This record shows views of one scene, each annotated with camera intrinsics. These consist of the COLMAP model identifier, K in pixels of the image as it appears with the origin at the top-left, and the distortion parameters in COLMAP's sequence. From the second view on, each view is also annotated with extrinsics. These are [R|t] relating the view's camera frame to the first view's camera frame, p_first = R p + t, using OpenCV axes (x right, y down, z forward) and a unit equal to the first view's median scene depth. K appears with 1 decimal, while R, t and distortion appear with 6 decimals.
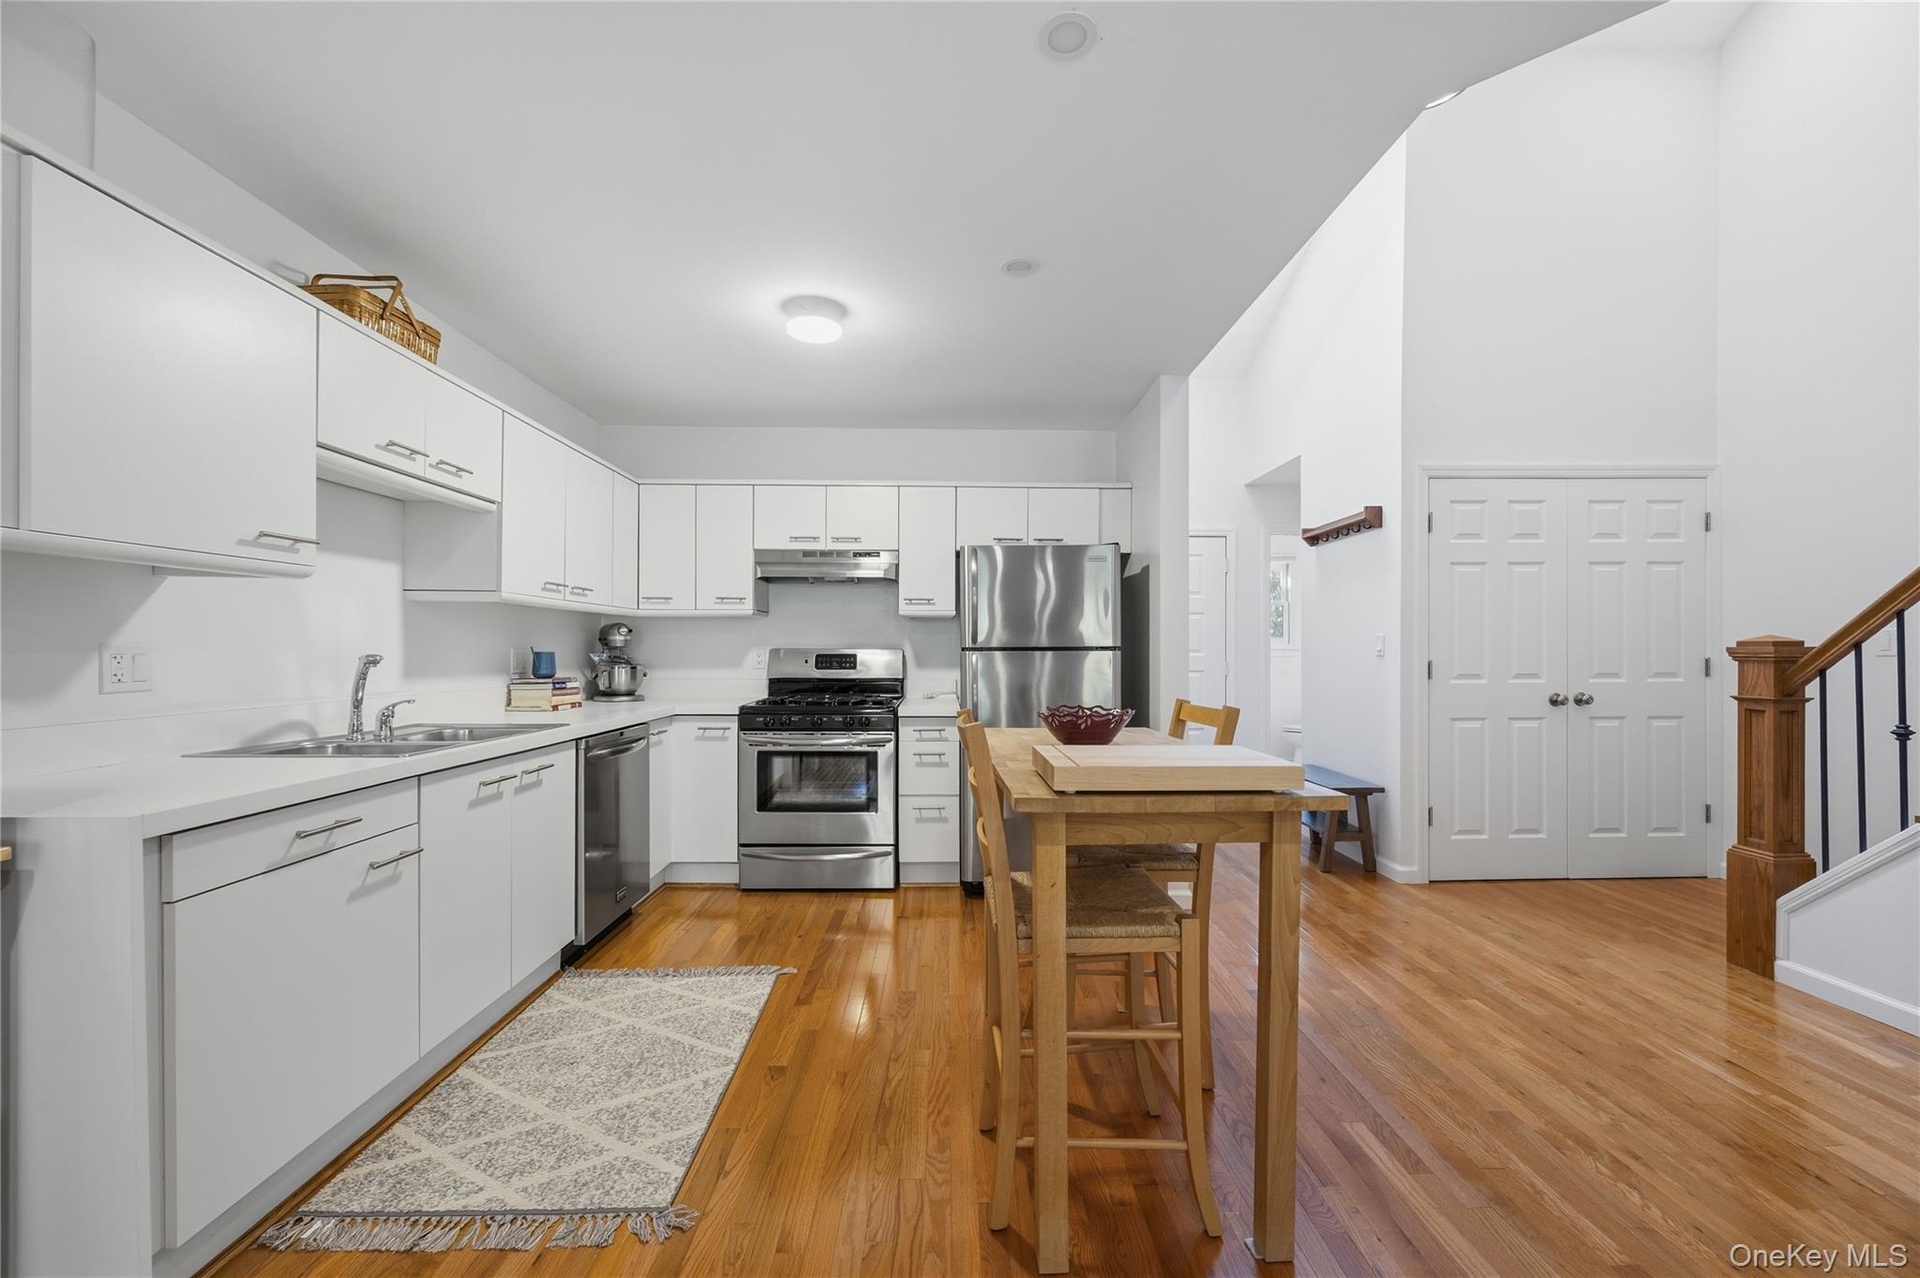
lens RADIAL K [[742.1, 0, 963.8], [0, 742.1, 653.5], [0, 0, 1]] dist [-0.003583, -0.000136]
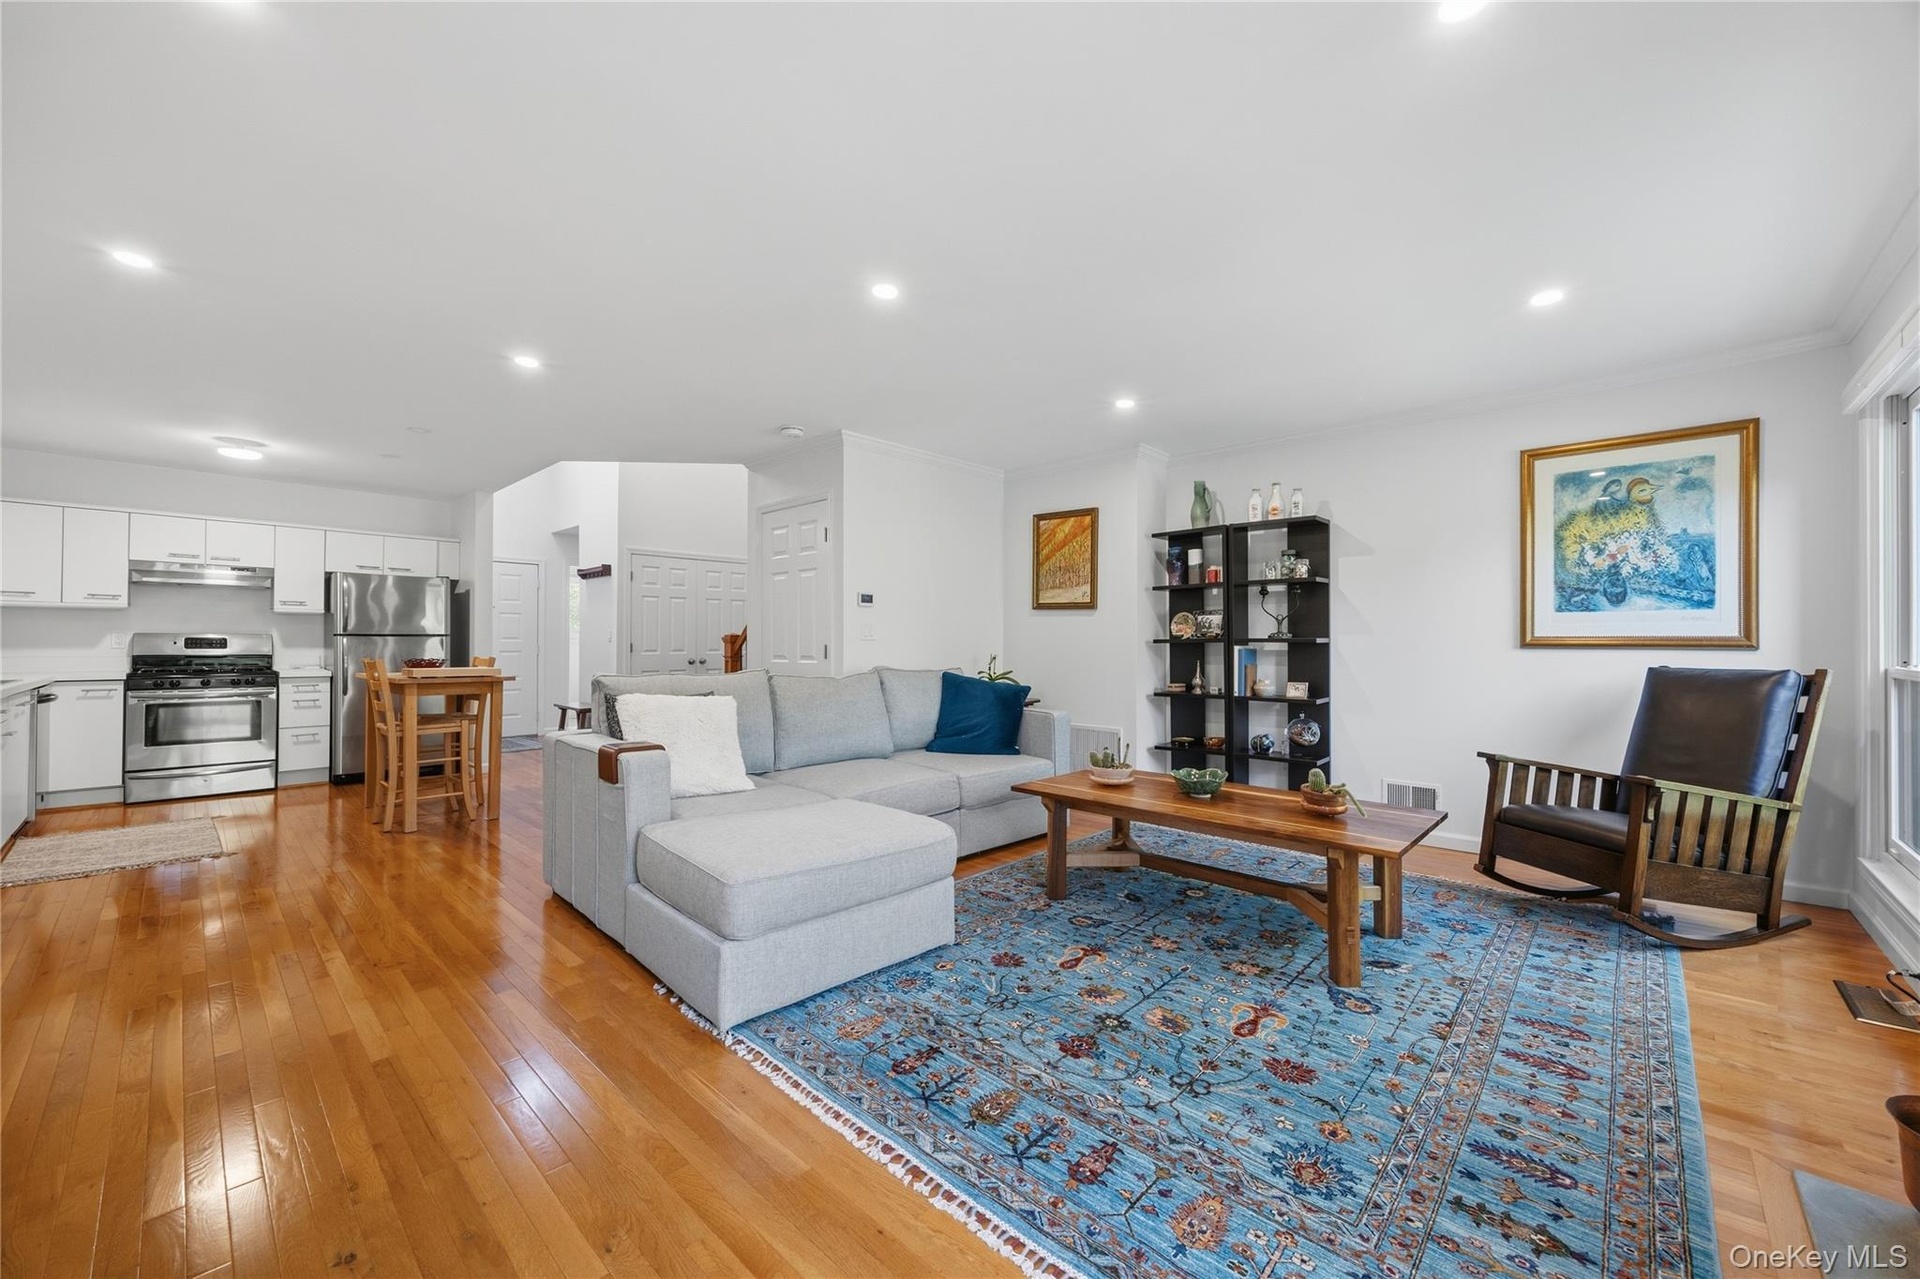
lens RADIAL K [[739.9, 0, 968.9], [0, 739.9, 633.3], [0, 0, 1]] dist [-0.002574, -0.000237]
pose [[0.692694, 0.012356, 0.721126, -0.206815], [-0.003140, 0.999895, -0.014116, 0.009383], [-0.721225, 0.007514, 0.692660, -1.136299]]
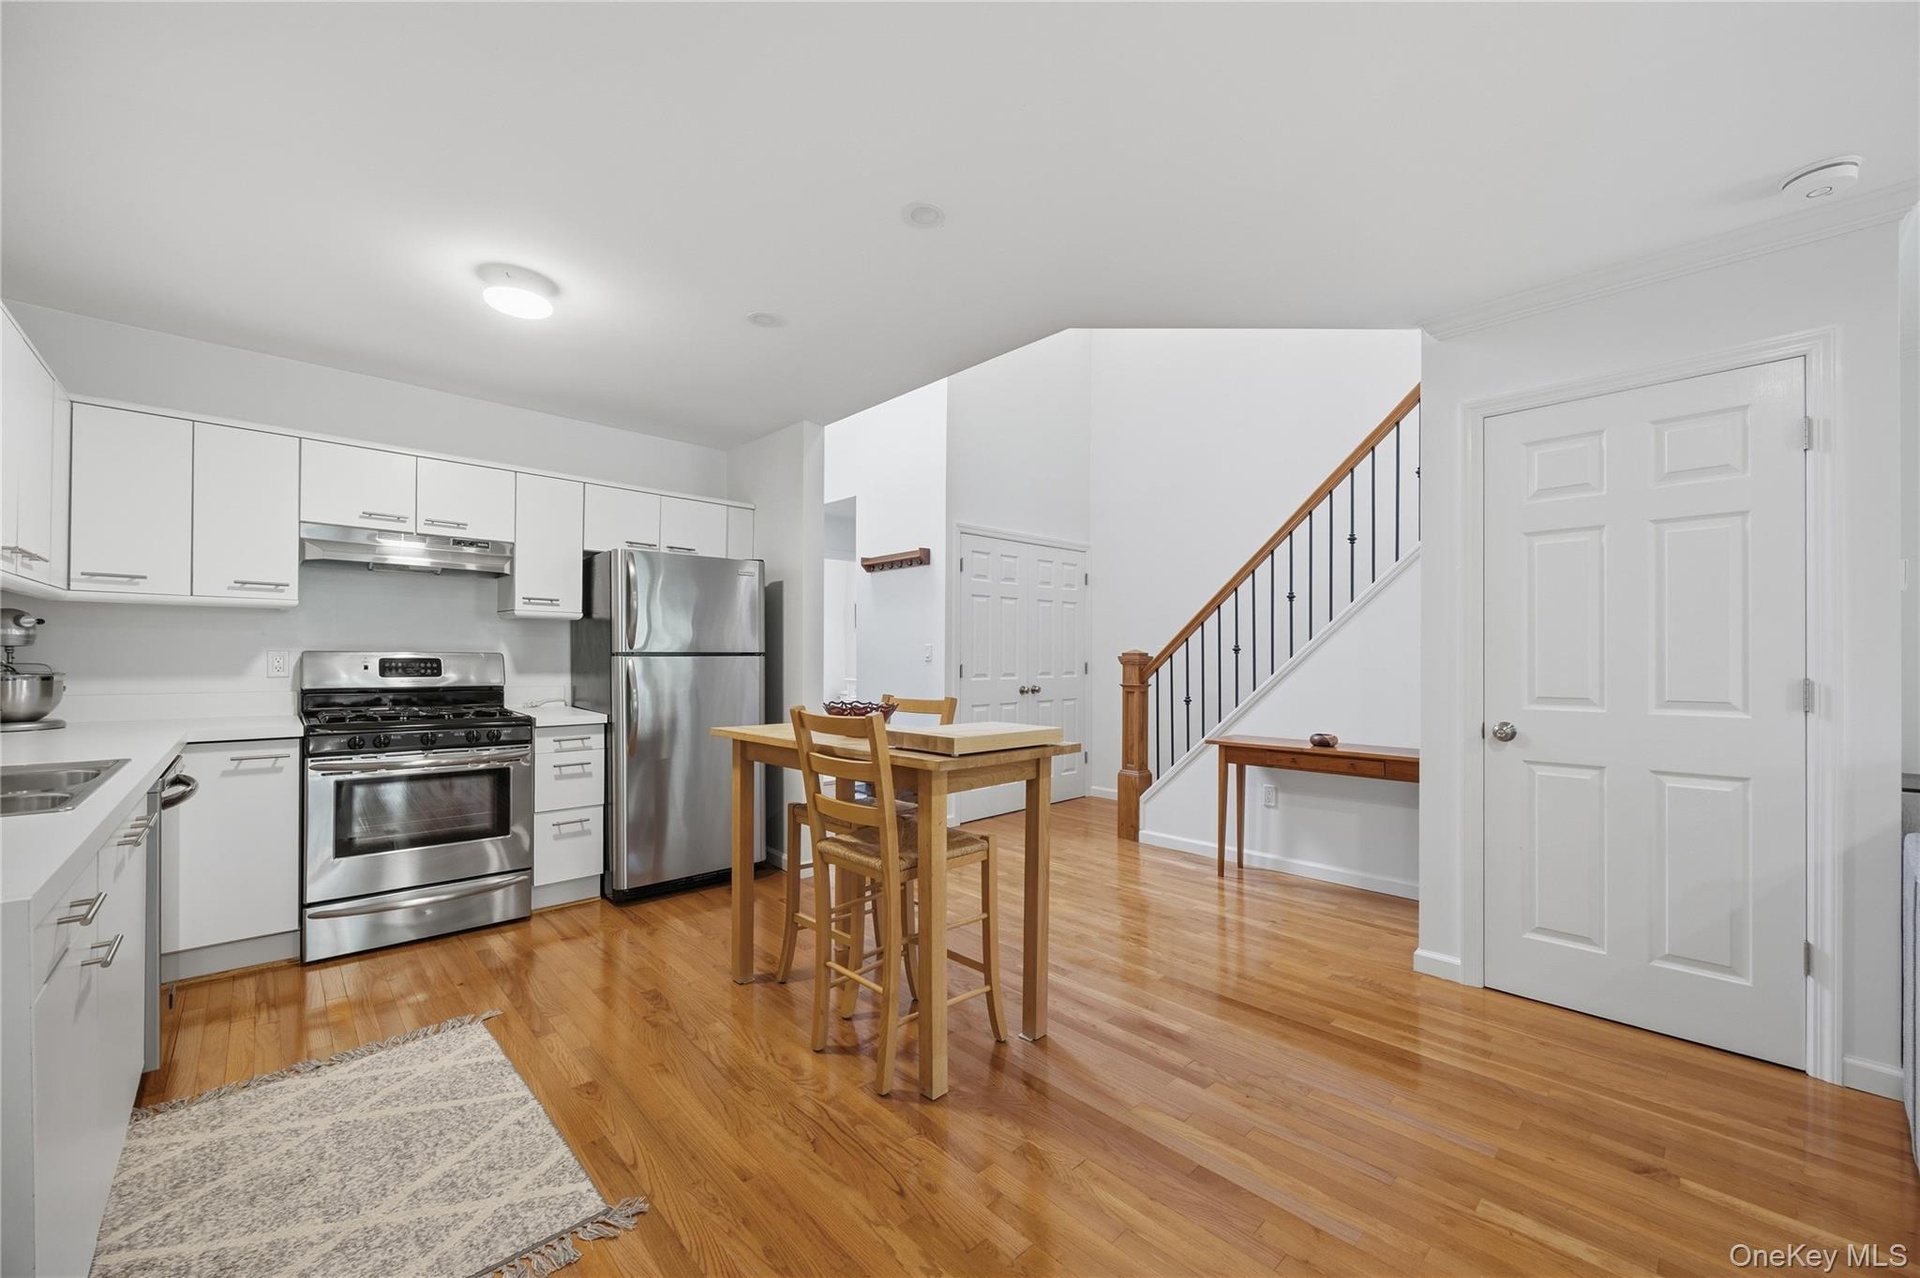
lens RADIAL K [[750.6, 0, 960.8], [0, 750.6, 653.7], [0, 0, 1]] dist [-0.001291, -0.000392]
pose [[0.735478, 0.007014, 0.677512, -0.332179], [-0.003778, 0.999973, -0.006251, -0.001597], [-0.677538, 0.002038, 0.735485, -0.035221]]
